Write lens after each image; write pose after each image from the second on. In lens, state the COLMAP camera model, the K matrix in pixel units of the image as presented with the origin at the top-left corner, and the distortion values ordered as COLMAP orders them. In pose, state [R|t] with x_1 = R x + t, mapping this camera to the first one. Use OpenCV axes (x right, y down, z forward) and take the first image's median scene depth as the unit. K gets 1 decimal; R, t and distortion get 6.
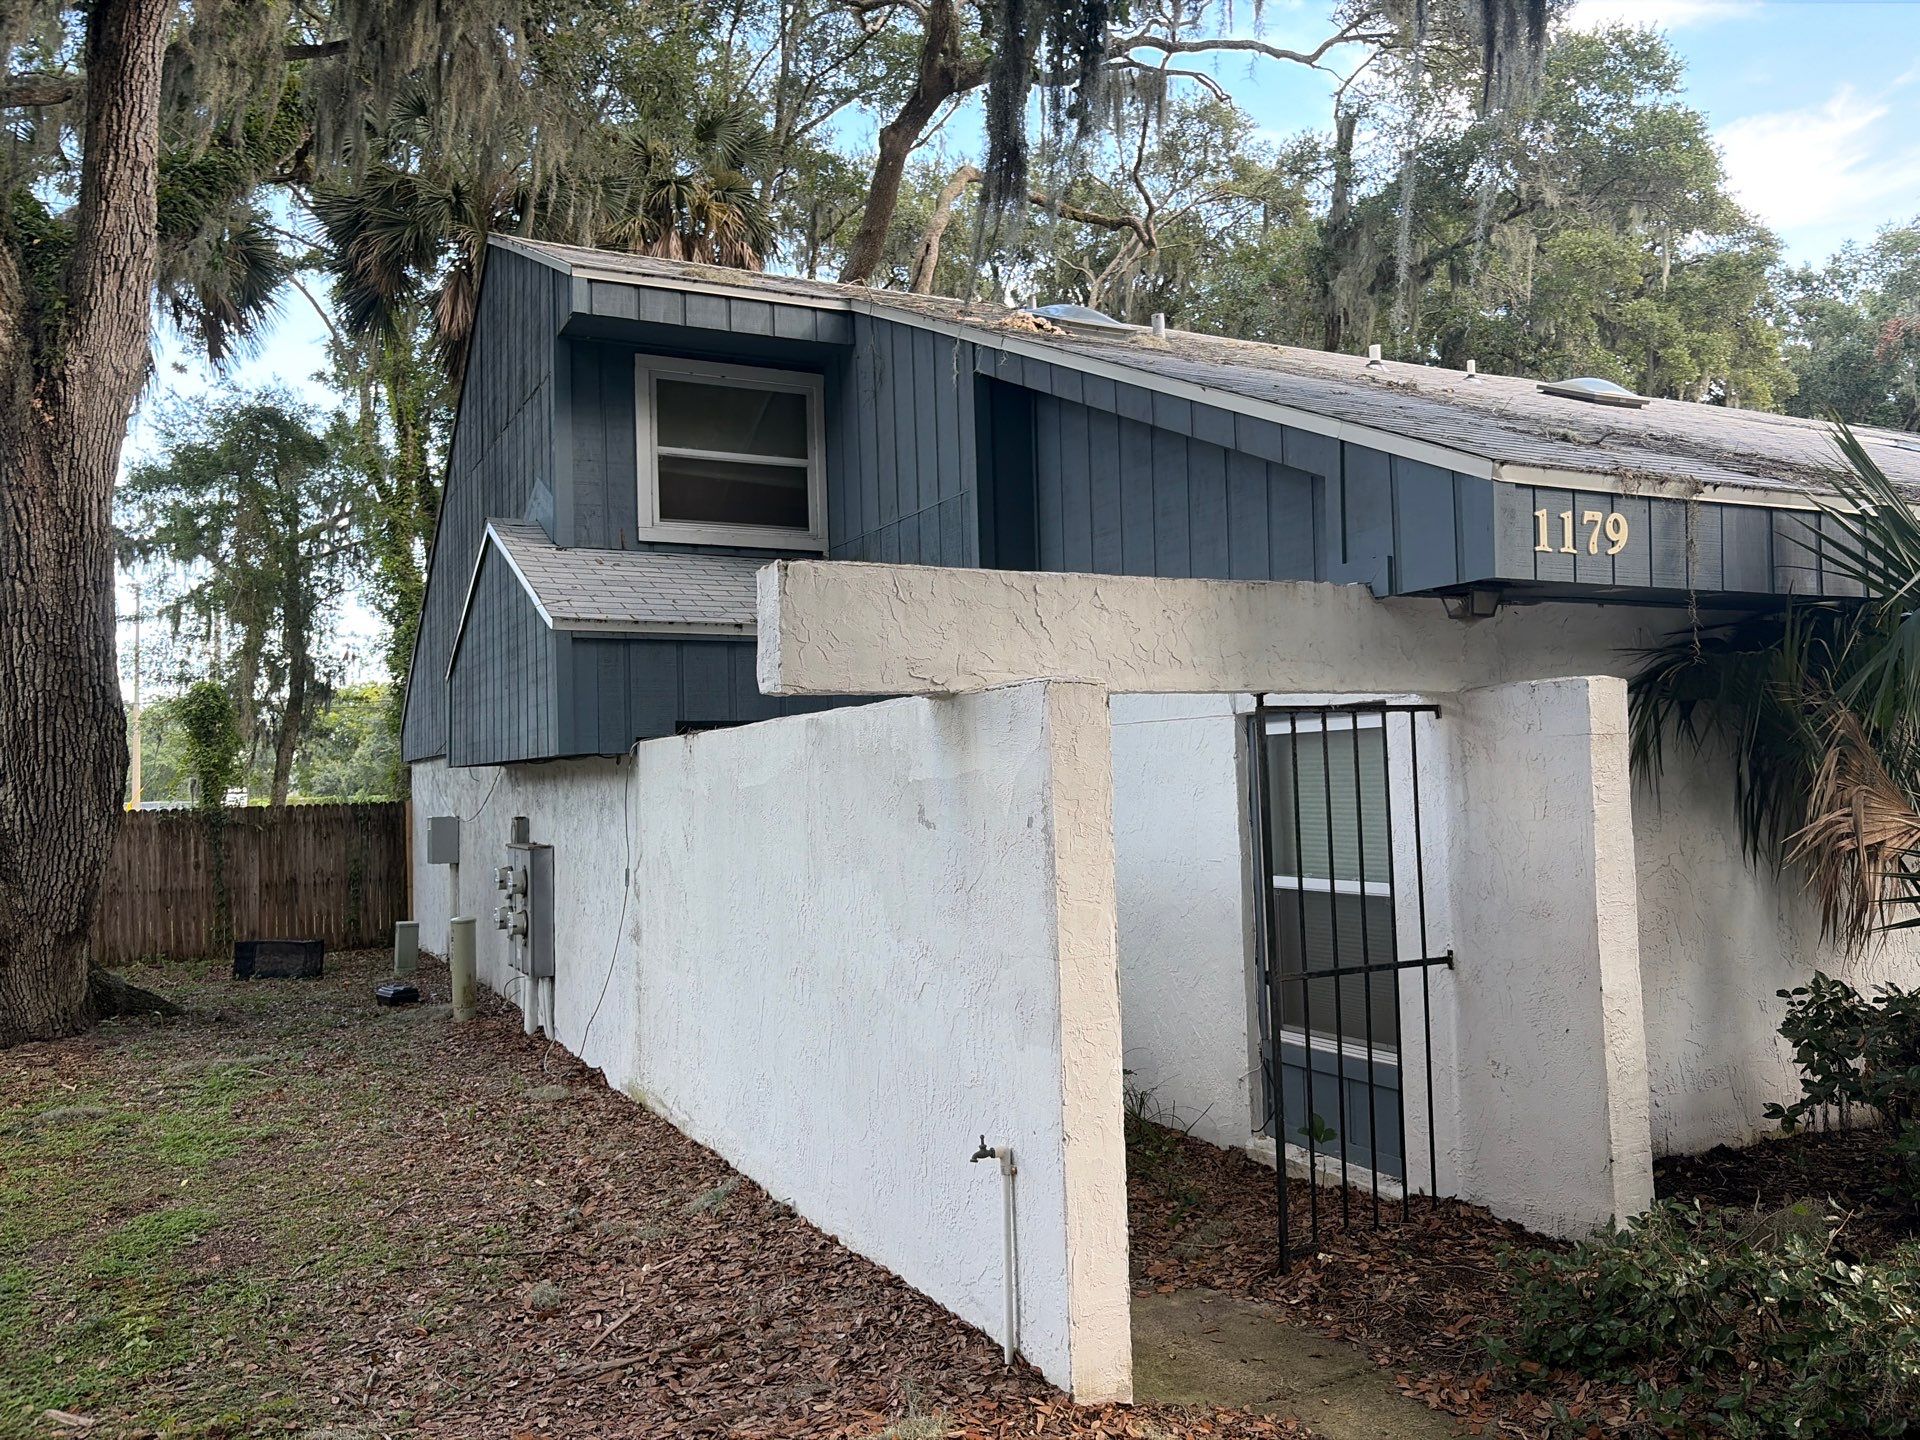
lens RADIAL K [[1363.9, 0, 960.0], [0, 1363.9, 720.0], [0, 0, 1]] dist [0.003265, -0.001538]
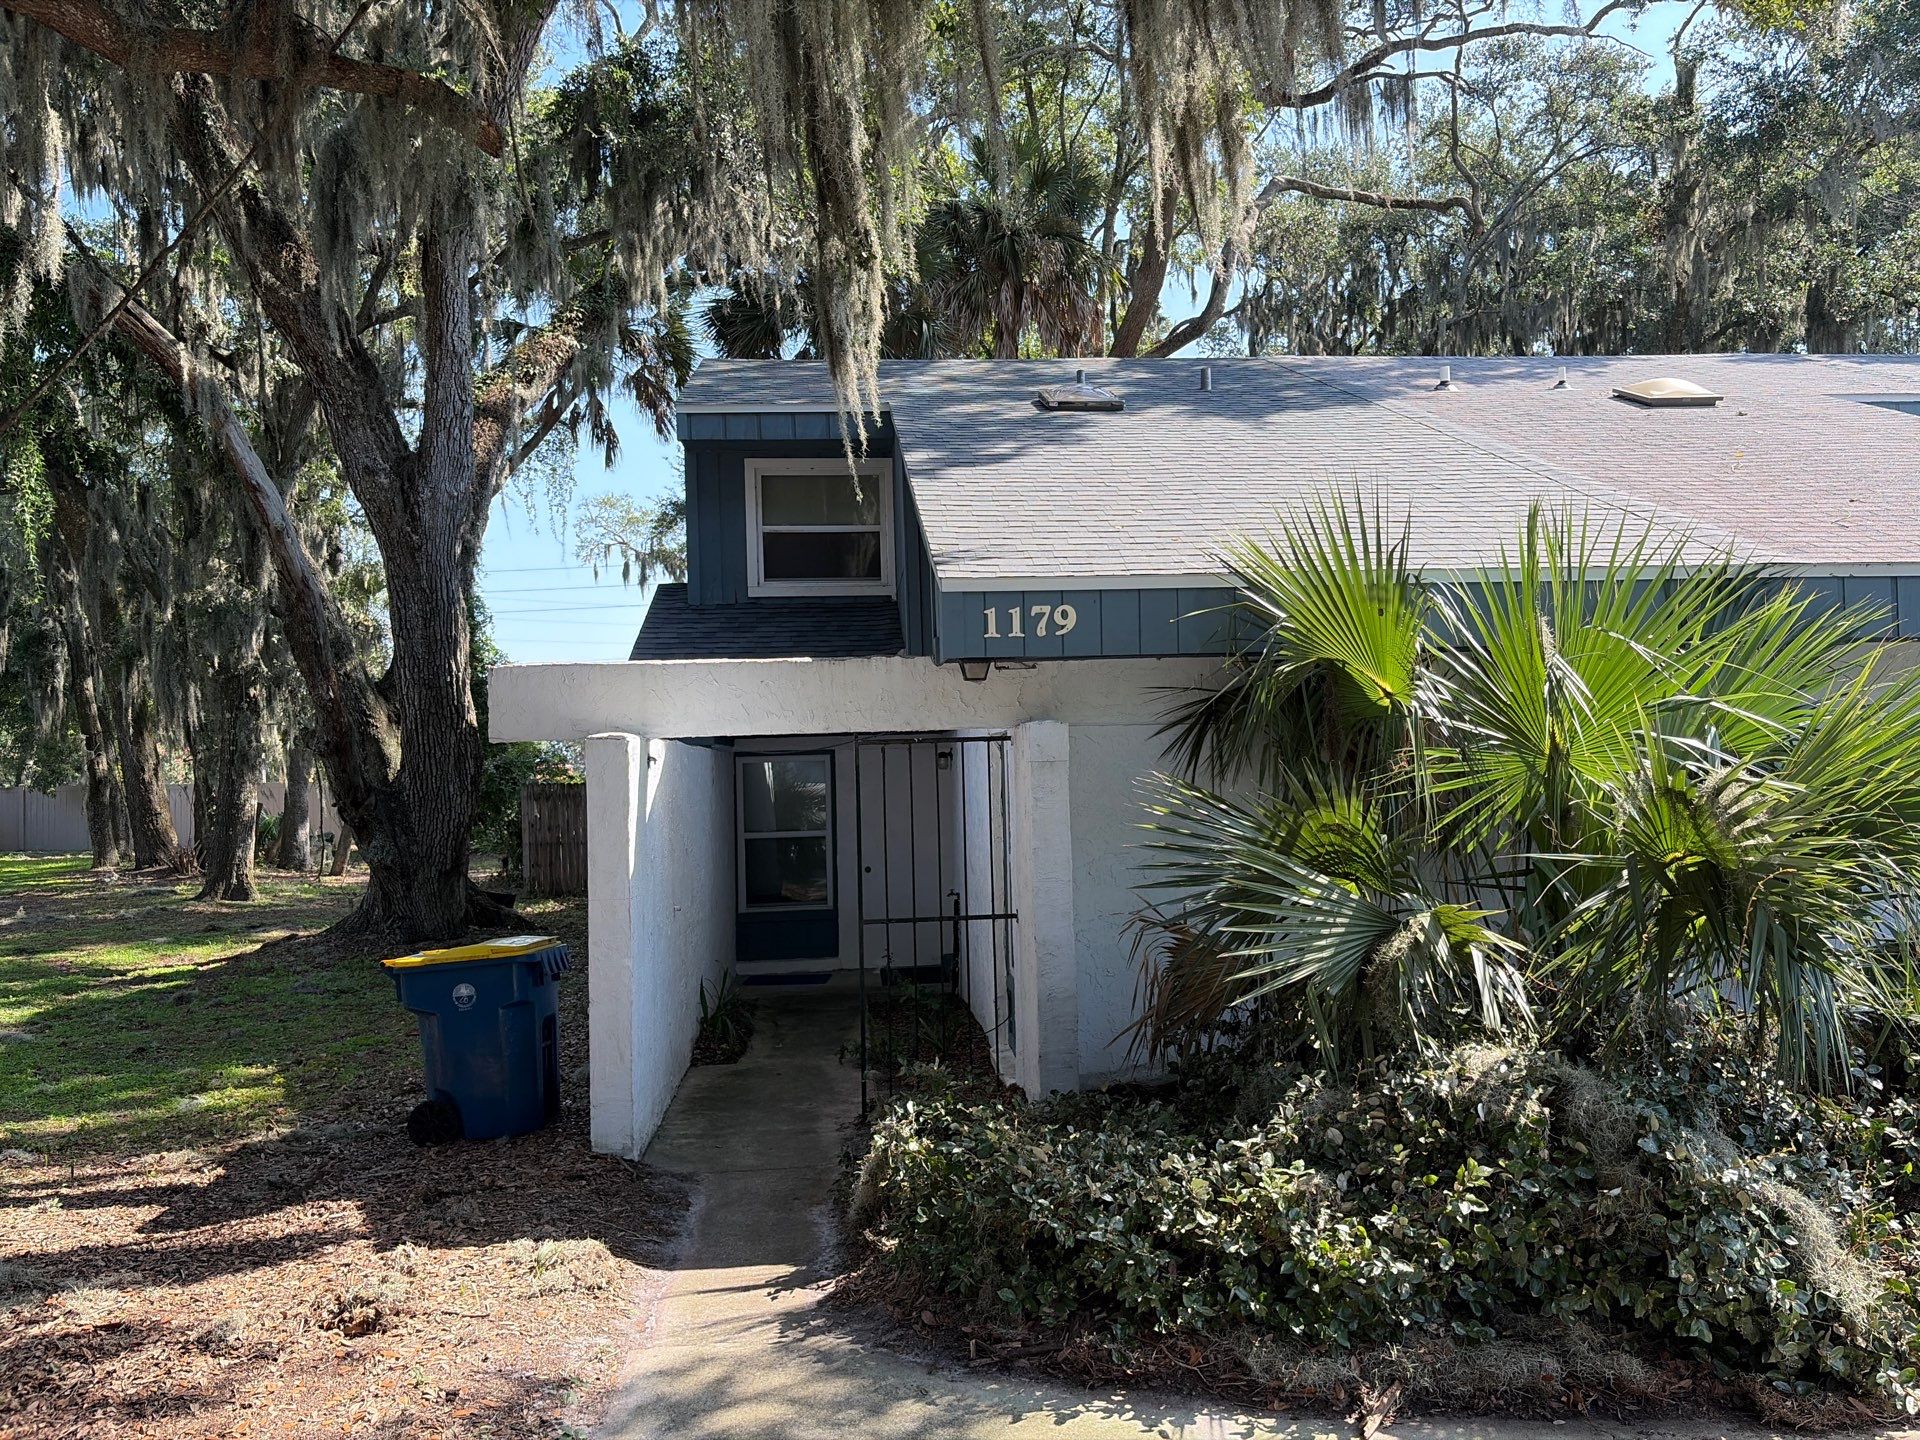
lens RADIAL K [[1363.9, 0, 960.0], [0, 1363.9, 720.0], [0, 0, 1]] dist [0.003265, -0.001538]
pose [[0.926197, -0.001981, -0.377035, 0.474385], [0.009863, 0.999771, 0.018973, -0.031324], [0.376911, -0.021292, 0.926005, -0.186165]]
